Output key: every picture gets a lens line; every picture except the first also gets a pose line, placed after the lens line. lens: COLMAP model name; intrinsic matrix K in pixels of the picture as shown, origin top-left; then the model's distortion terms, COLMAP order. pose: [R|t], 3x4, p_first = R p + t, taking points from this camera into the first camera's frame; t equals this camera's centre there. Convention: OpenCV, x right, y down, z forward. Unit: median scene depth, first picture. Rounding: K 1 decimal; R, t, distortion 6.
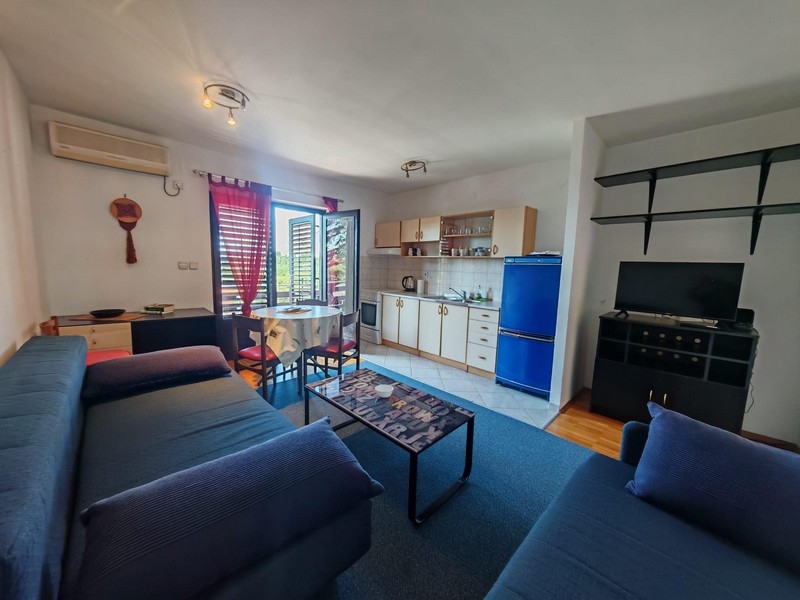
lens RADIAL K [[296.8, 0, 400.5], [0, 296.8, 299.4], [0, 0, 1]] dist [-0.001780, 0.000057]
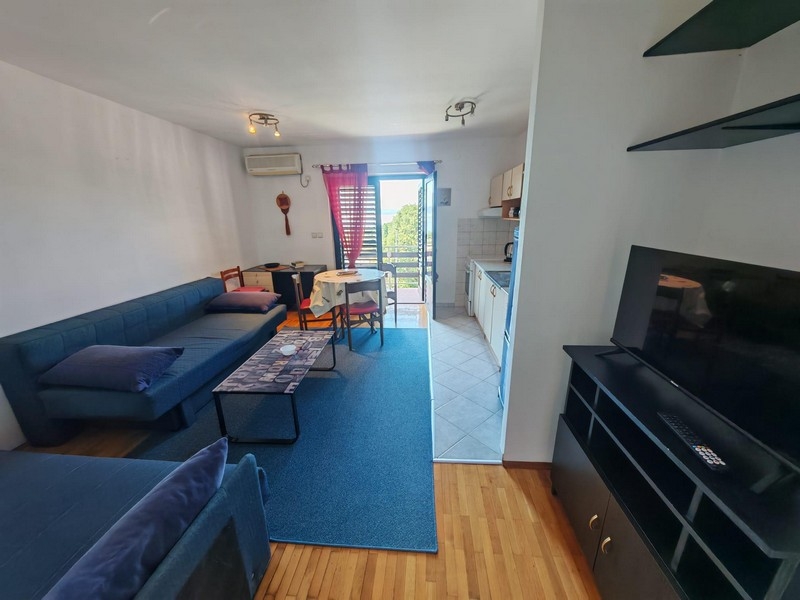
lens RADIAL K [[296.8, 0, 402.5], [0, 296.8, 302.0], [0, 0, 1]] dist [-0.001780, 0.000057]
pose [[0.655000, 0.177567, -0.734469, 0.789206], [-0.046092, 0.979576, 0.195720, -0.110179], [0.754222, -0.094343, 0.649807, 0.389370]]
